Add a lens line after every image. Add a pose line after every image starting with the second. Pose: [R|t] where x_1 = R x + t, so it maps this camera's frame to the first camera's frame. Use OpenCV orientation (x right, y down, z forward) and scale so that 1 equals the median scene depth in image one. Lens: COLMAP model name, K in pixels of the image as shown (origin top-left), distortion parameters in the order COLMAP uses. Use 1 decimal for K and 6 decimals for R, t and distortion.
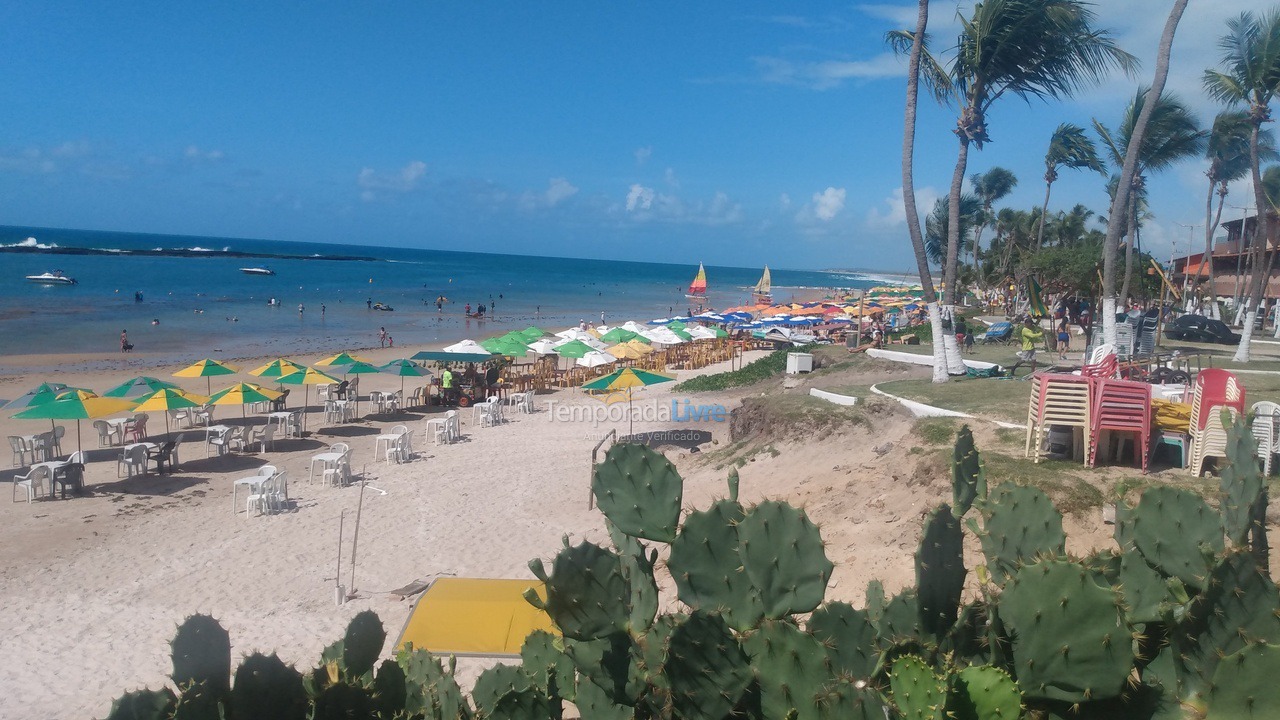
lens RADIAL K [[1080.6, 0, 640.0], [0, 1080.6, 360.0], [0, 0, 1]] dist [0.007538, 0.002050]
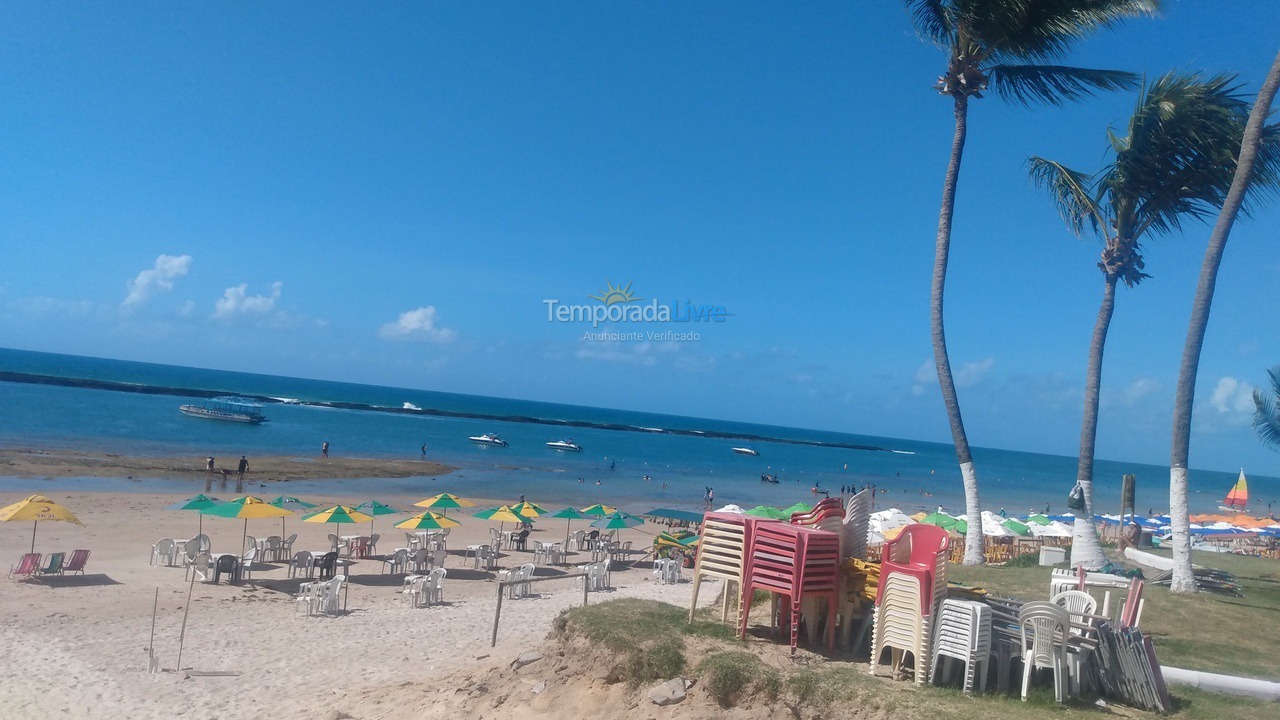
lens RADIAL K [[1080.6, 0, 640.0], [0, 1080.6, 360.0], [0, 0, 1]] dist [0.007538, 0.002050]
pose [[0.843312, 0.003029, -0.537416, 0.238343], [-0.102739, 0.982450, -0.155681, 0.010196], [0.527513, 0.186502, 0.828823, 0.088932]]
